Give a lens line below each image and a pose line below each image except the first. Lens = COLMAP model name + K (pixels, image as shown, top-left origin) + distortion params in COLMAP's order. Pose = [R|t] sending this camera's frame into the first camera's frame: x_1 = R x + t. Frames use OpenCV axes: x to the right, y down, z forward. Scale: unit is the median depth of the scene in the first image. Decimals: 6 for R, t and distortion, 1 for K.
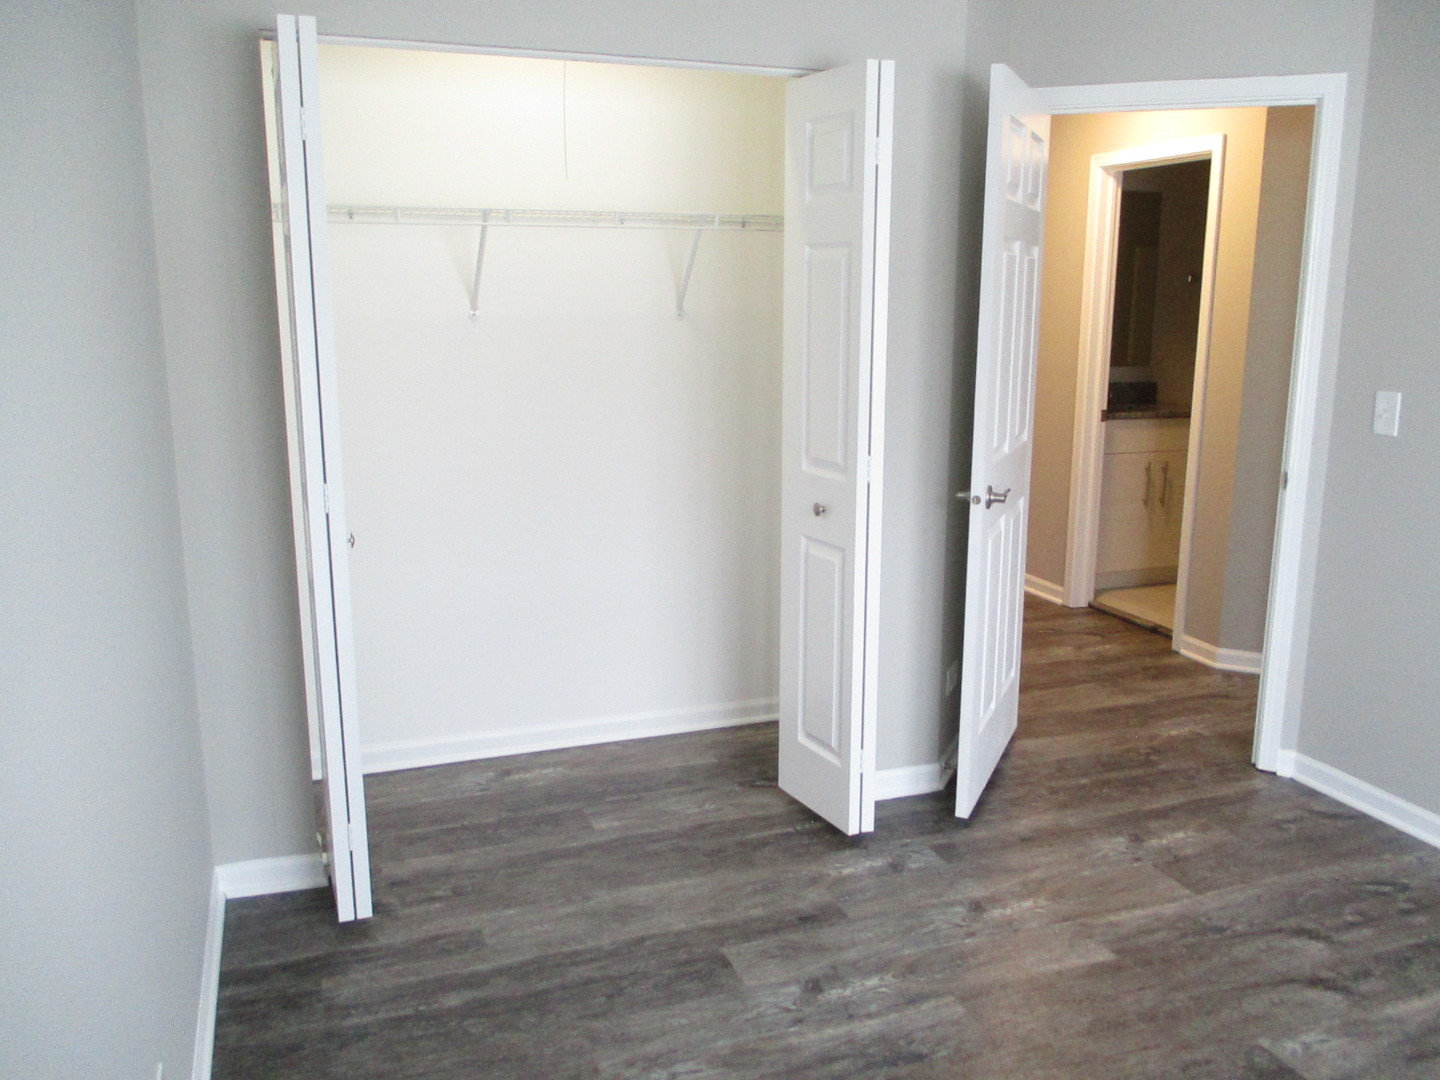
lens RADIAL K [[1209.0, 0, 727.1], [0, 1209.0, 536.1], [0, 0, 1]] dist [-0.033832, 0.024735]
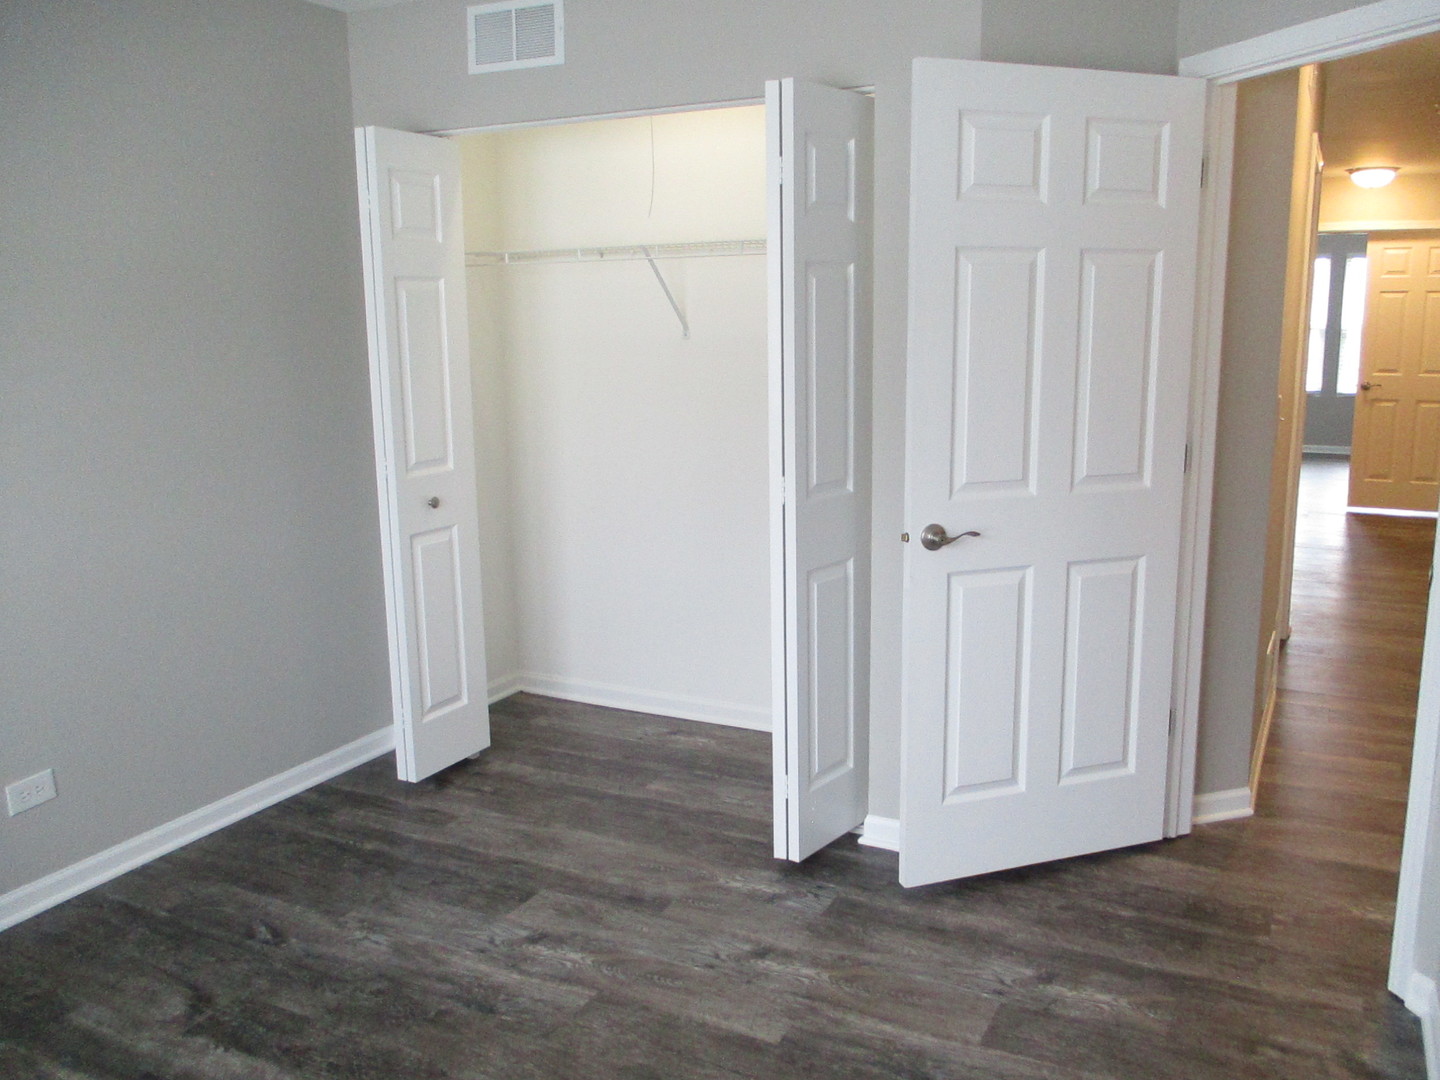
lens RADIAL K [[1209.0, 0, 750.8], [0, 1209.0, 556.9], [0, 0, 1]] dist [-0.033832, 0.024735]
pose [[0.678849, 0.134439, -0.721865, 0.840916], [-0.131715, 0.989445, 0.060407, -0.060704], [0.722367, 0.054073, 0.689392, 0.307856]]
